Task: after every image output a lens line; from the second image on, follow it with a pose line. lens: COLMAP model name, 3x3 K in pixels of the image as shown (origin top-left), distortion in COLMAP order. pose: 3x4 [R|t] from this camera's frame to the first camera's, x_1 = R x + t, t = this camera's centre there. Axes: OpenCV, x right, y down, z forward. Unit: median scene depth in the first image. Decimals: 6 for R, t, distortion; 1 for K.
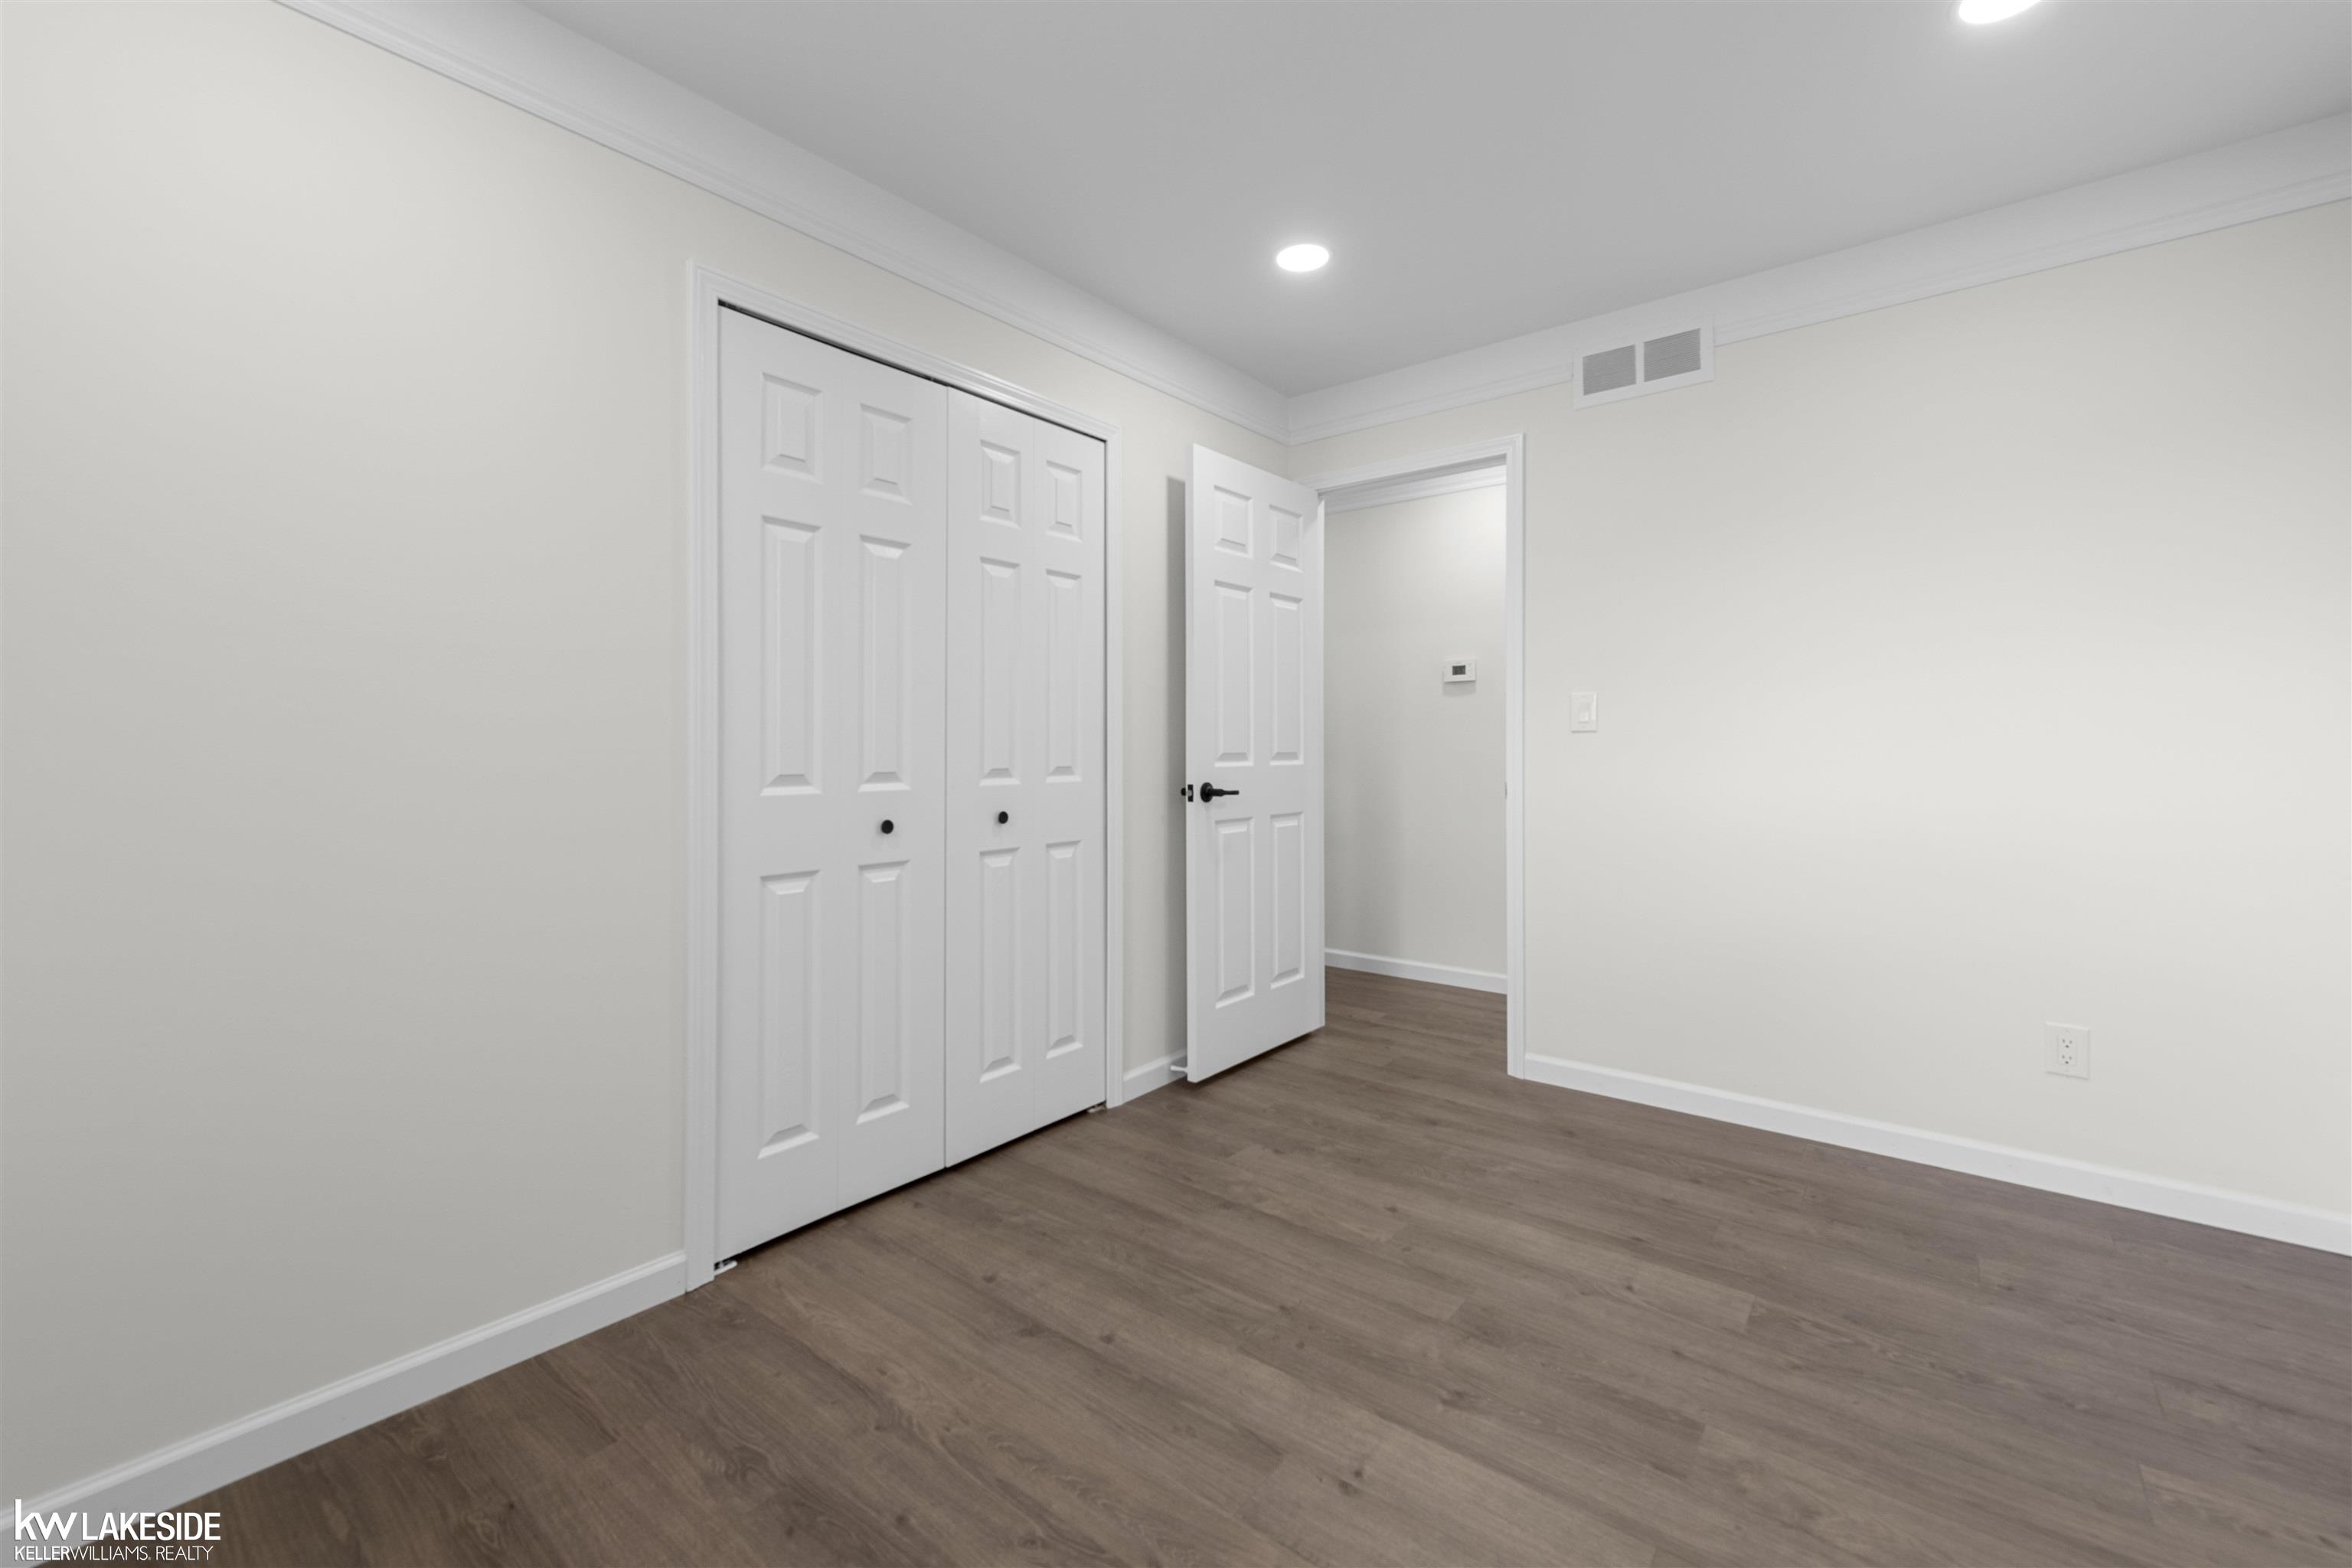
lens RADIAL K [[962.0, 0, 1193.0], [0, 962.0, 779.6], [0, 0, 1]] dist [0.028646, -0.001237]
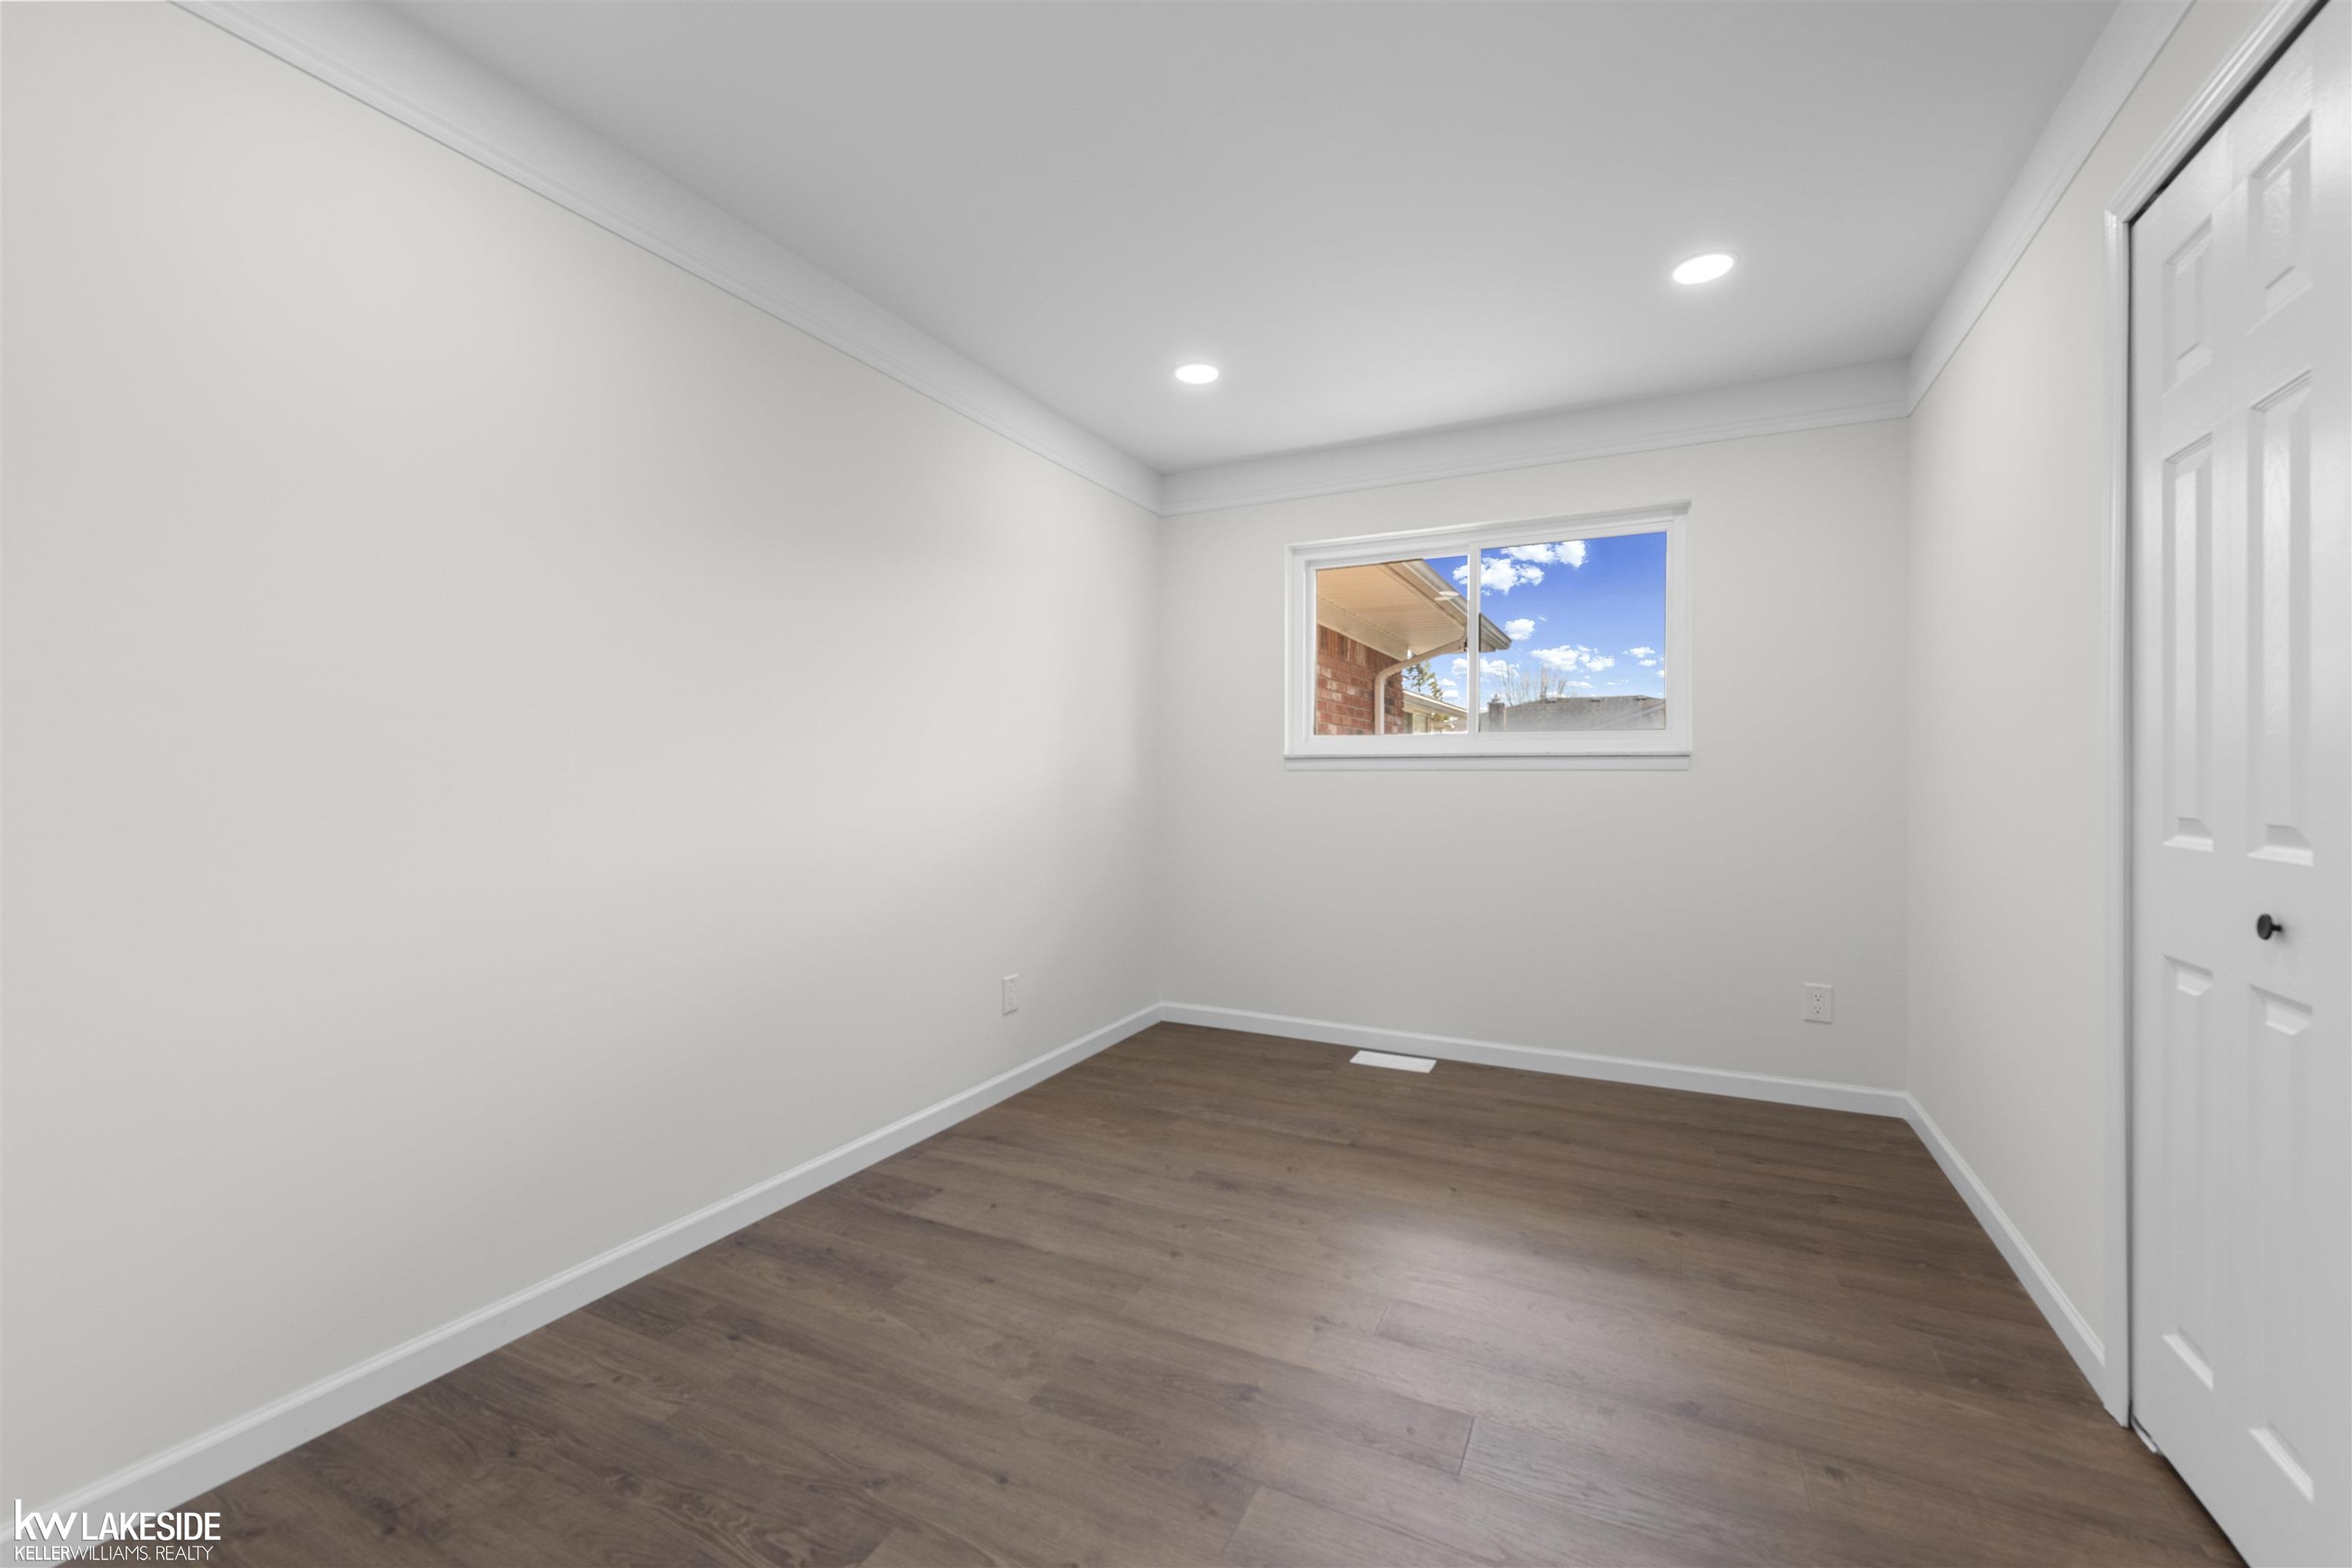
lens RADIAL K [[962.0, 0, 1186.6], [0, 962.0, 765.4], [0, 0, 1]] dist [0.028646, -0.001237]
pose [[-0.977213, -0.003252, -0.212235, 0.564891], [-0.008124, 0.999723, 0.022088, -0.070064], [0.212104, 0.023309, -0.976969, 2.017828]]
